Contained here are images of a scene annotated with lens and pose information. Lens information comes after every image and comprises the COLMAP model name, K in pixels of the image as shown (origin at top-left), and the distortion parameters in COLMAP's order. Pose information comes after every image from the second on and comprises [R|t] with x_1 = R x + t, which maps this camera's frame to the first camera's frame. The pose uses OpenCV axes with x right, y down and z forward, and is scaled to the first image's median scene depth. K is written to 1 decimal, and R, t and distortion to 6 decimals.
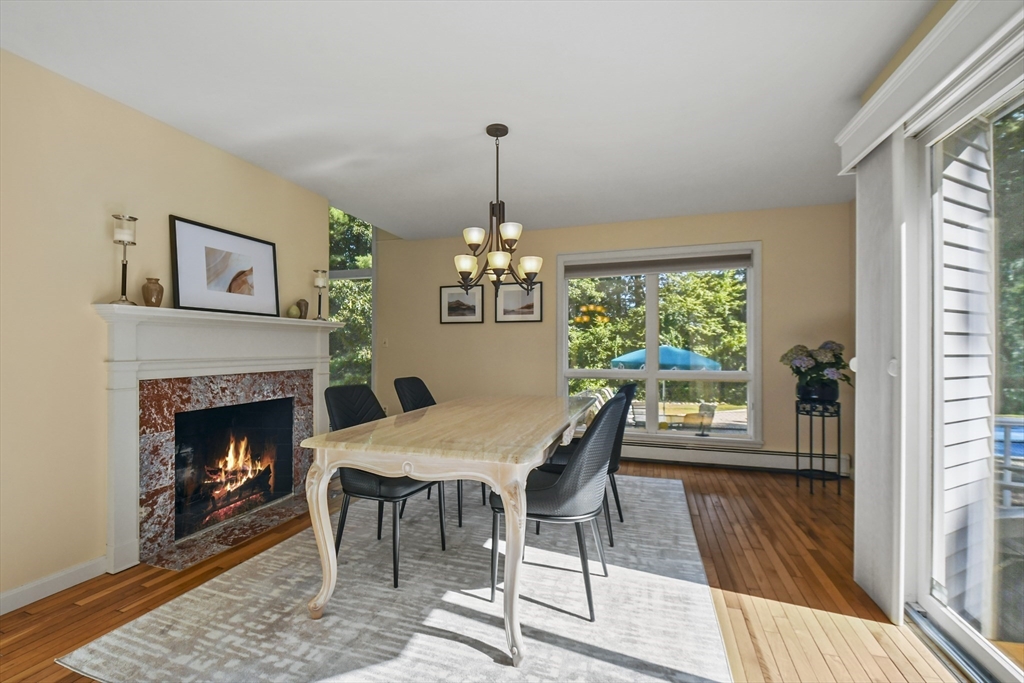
lens RADIAL K [[437.7, 0, 491.8], [0, 437.7, 351.3], [0, 0, 1]] dist [0.001621, 0.000695]
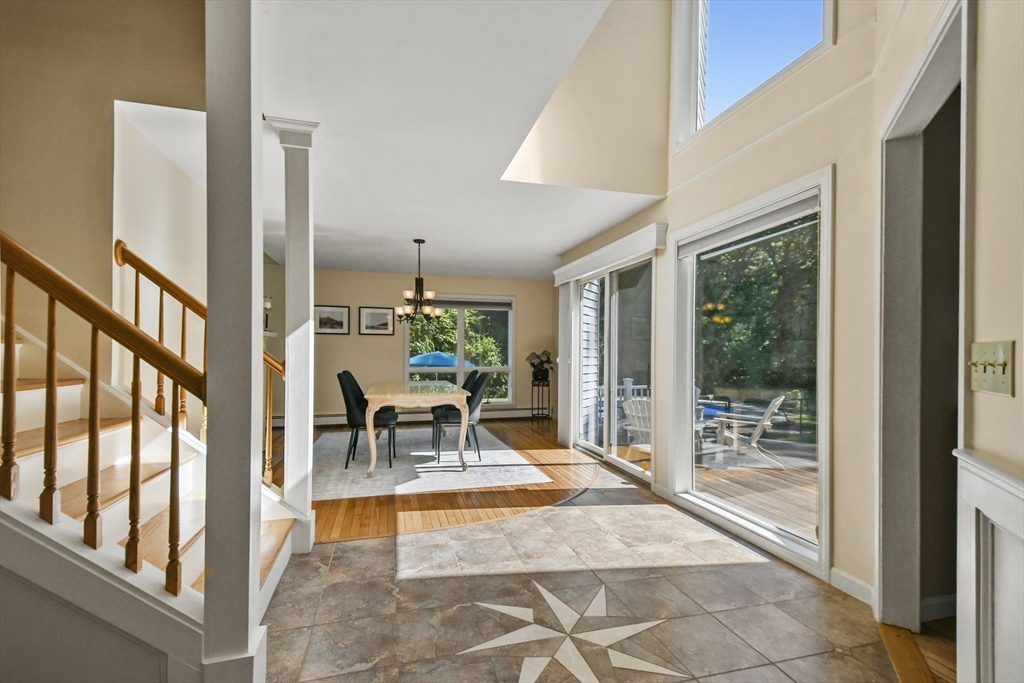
lens RADIAL K [[437.7, 0, 491.8], [0, 437.7, 351.3], [0, 0, 1]] dist [0.001621, 0.000695]
pose [[0.840412, 0.009586, 0.541863, -0.523884], [-0.002948, 0.999910, -0.013116, 0.007895], [-0.541940, 0.009425, 0.840364, -0.554790]]
